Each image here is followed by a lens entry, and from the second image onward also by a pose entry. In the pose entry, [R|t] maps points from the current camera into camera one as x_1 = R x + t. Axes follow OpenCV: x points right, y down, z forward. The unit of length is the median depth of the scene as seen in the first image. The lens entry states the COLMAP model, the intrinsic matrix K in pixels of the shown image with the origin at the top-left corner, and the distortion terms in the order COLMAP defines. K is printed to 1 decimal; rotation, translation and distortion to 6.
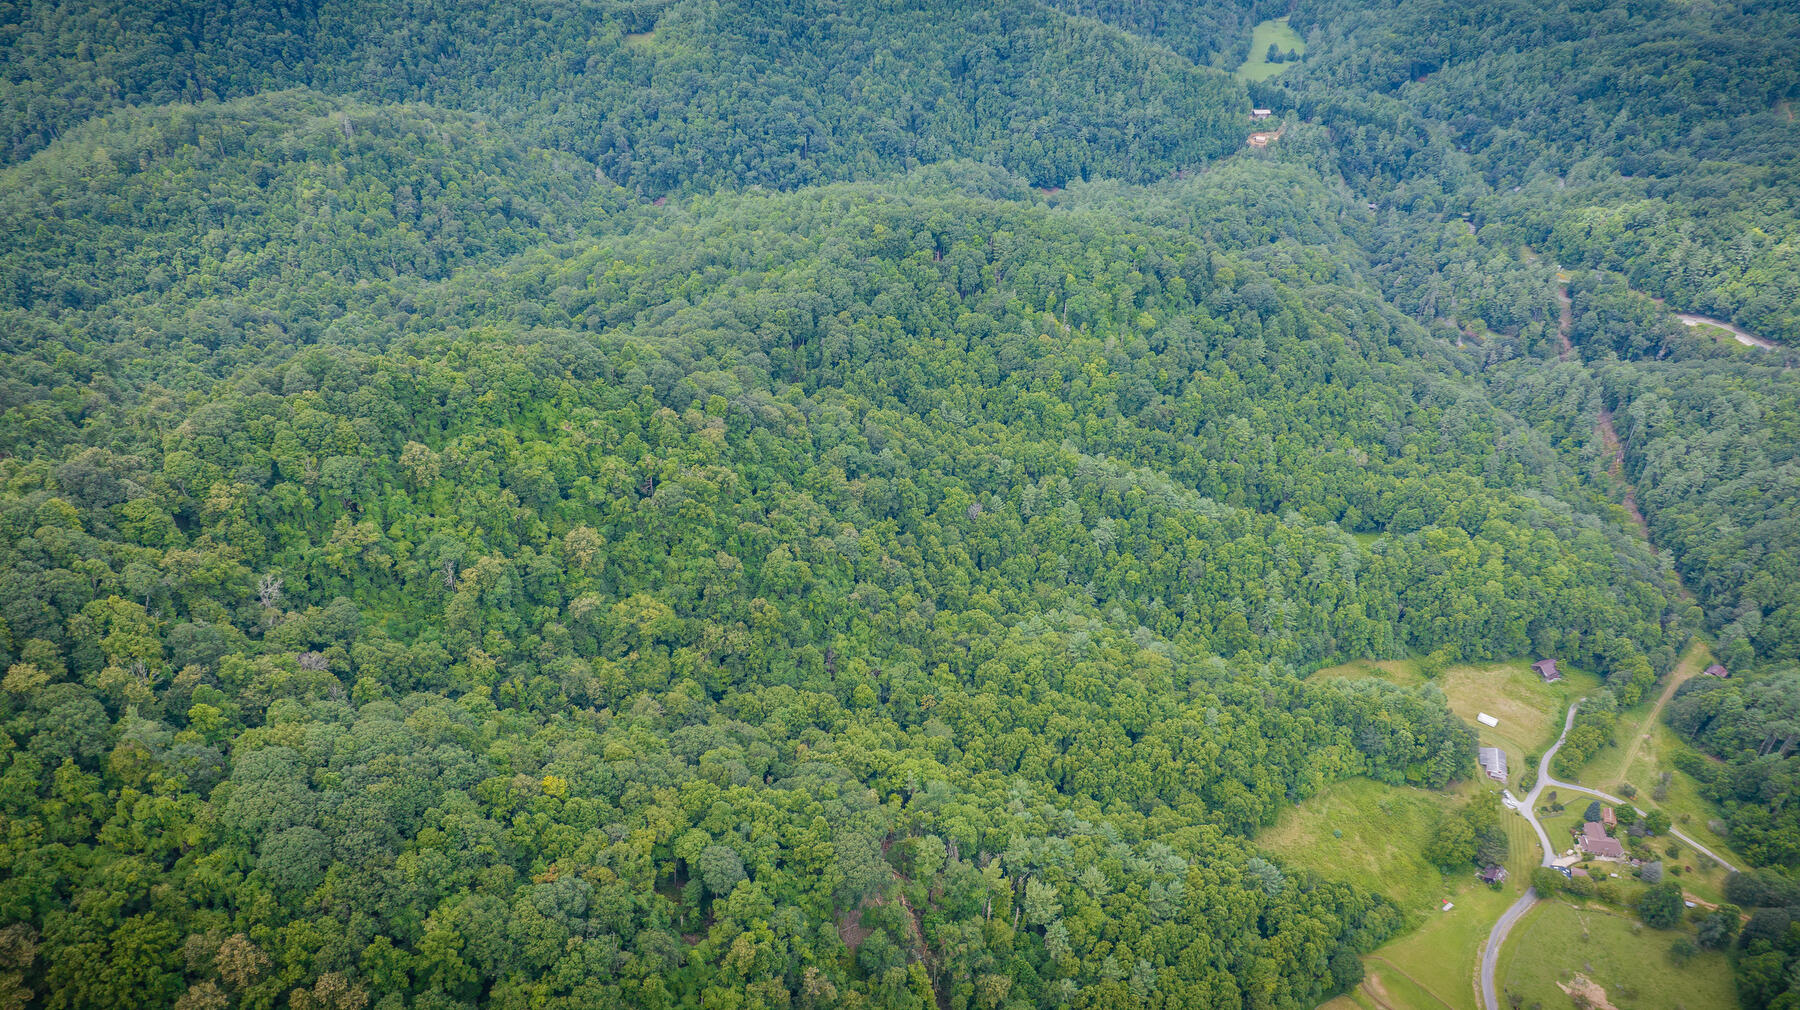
lens RADIAL K [[1259.2, 0, 905.5], [0, 1259.2, 510.7], [0, 0, 1]] dist [-0.008565, 0.001010]
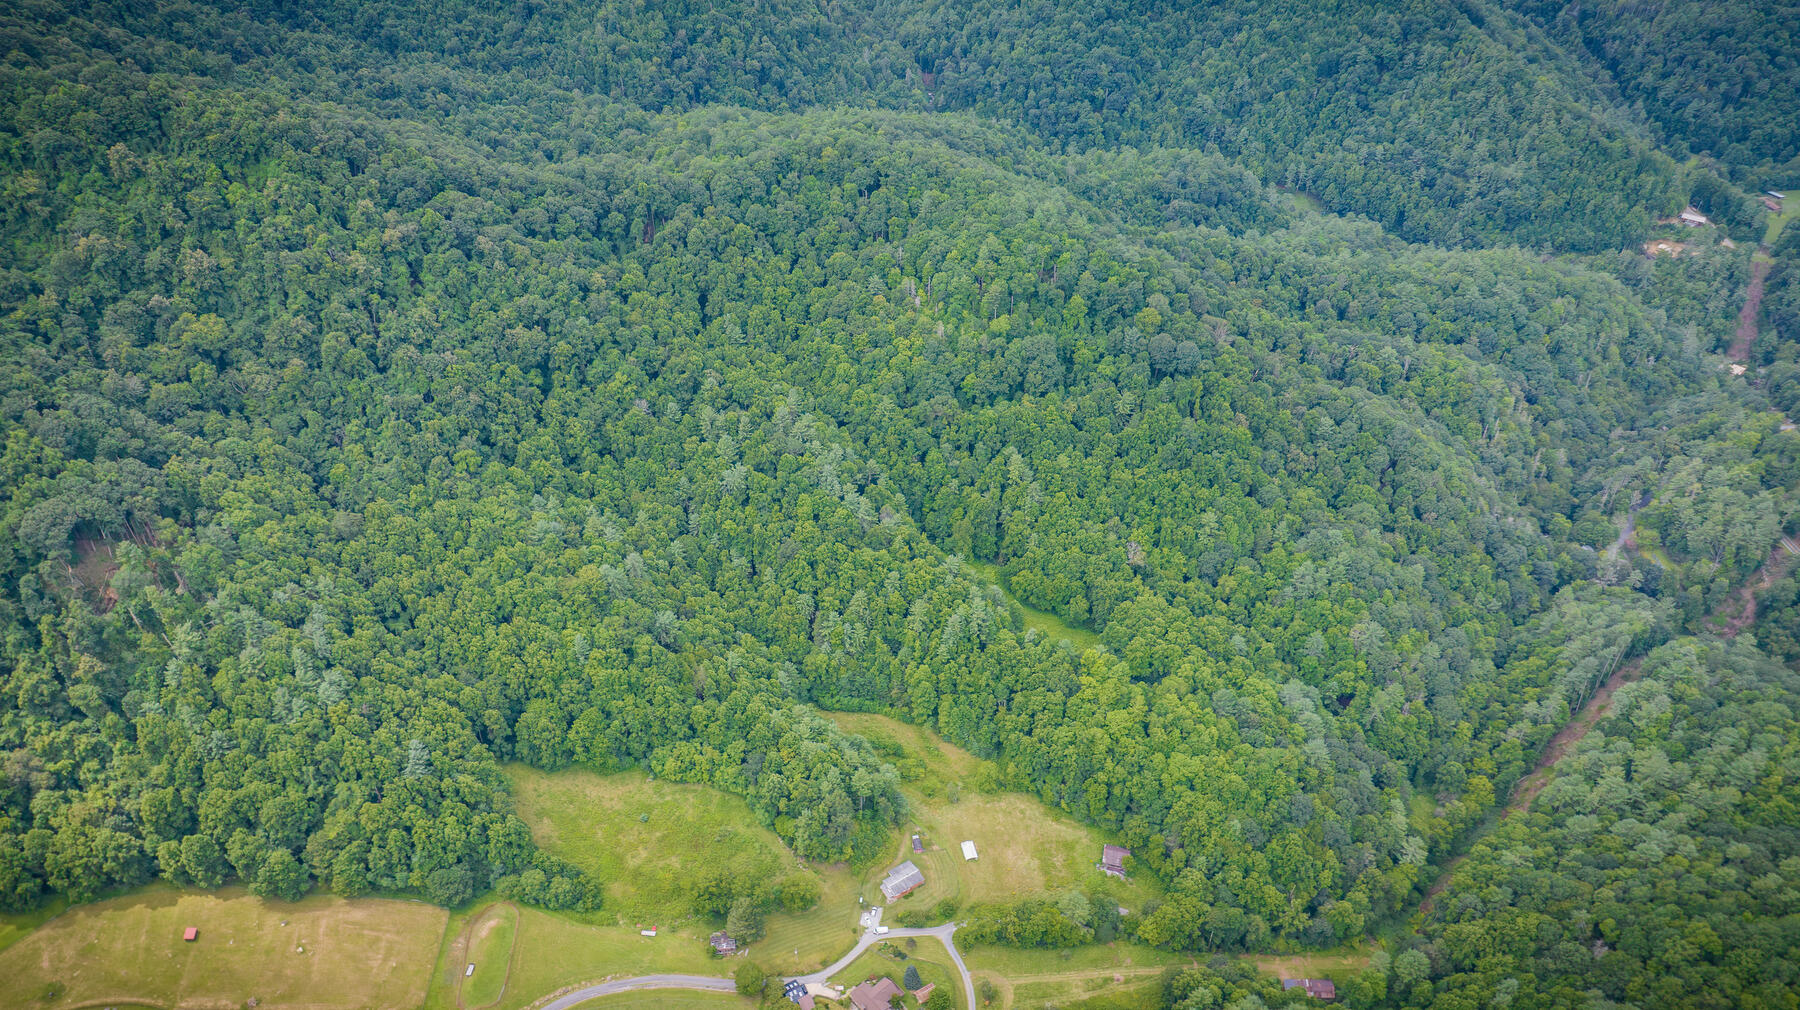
lens RADIAL K [[1259.2, 0, 903.4], [0, 1259.2, 495.3], [0, 0, 1]] dist [-0.008565, 0.001010]
pose [[0.767514, 0.406794, -0.495420, 0.652238], [-0.392609, 0.909240, 0.138348, -0.137436], [0.506735, 0.088322, 0.857566, 0.183707]]
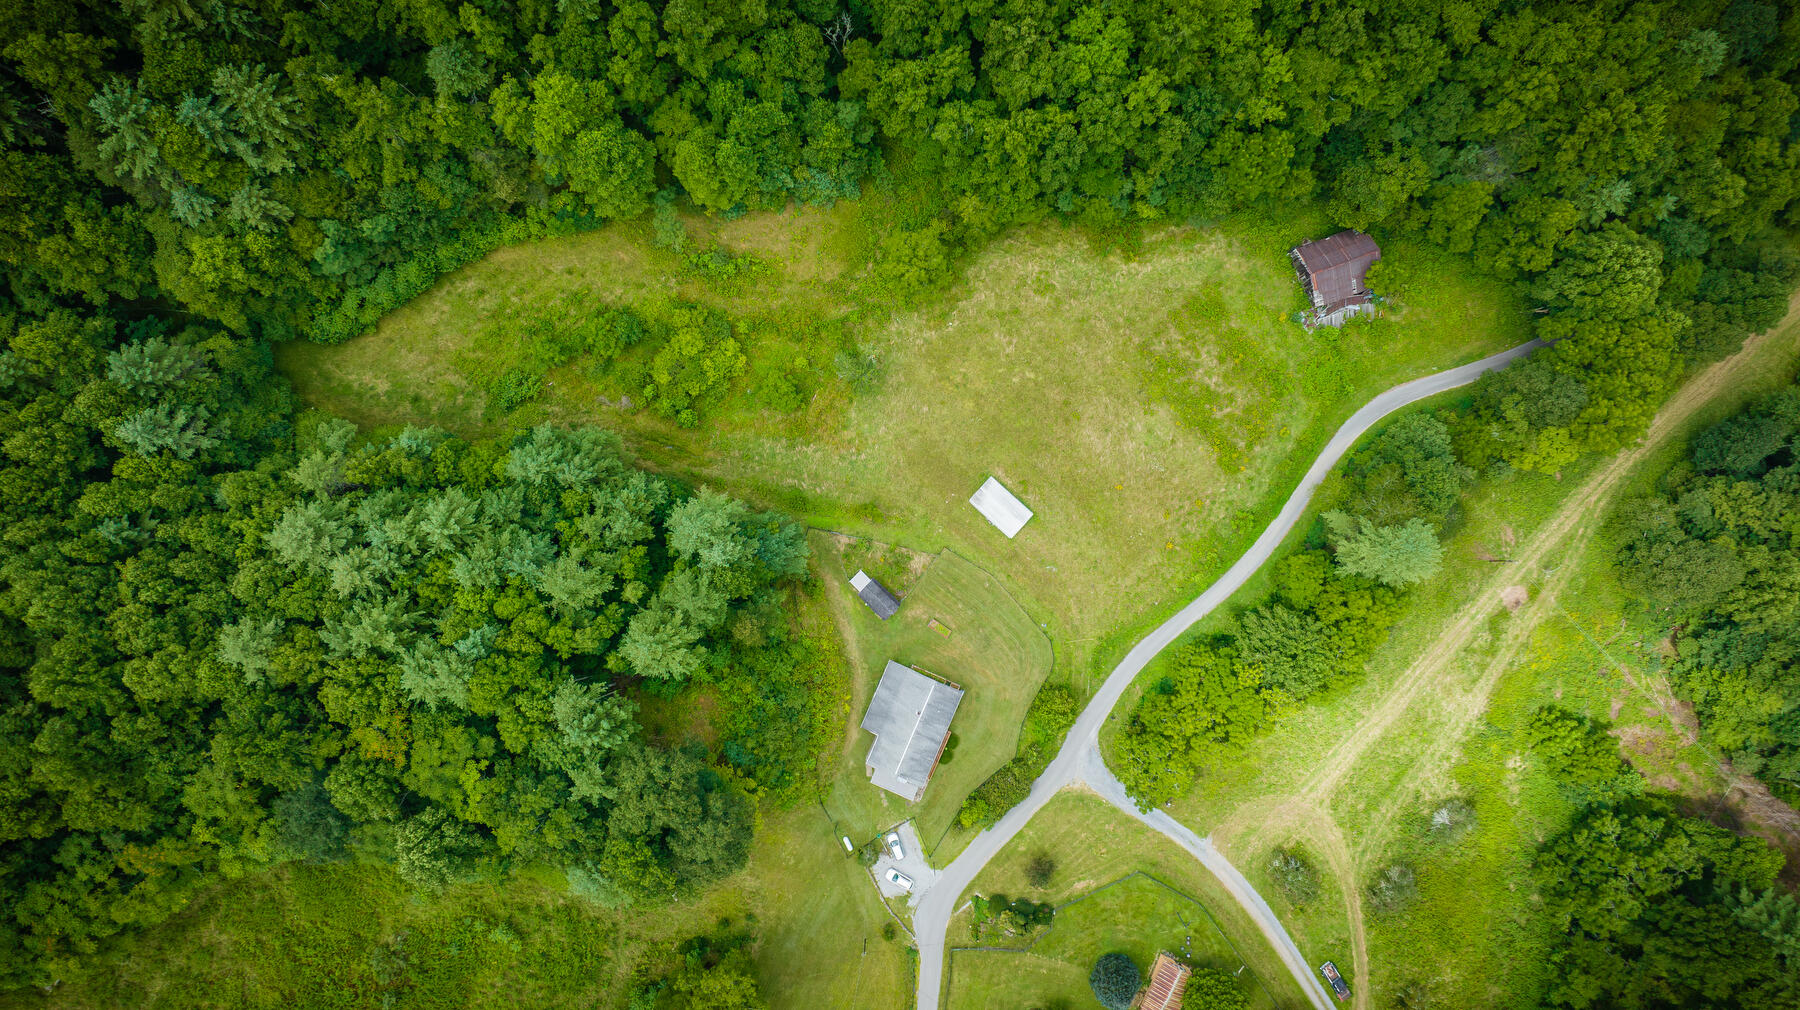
lens RADIAL K [[1259.2, 0, 903.9], [0, 1259.2, 502.6], [0, 0, 1]] dist [-0.008565, 0.001010]
pose [[0.994906, 0.100107, -0.011836, 0.386326], [-0.053594, 0.624740, 0.778991, -0.060131], [0.085377, -0.774389, 0.626923, 0.689862]]
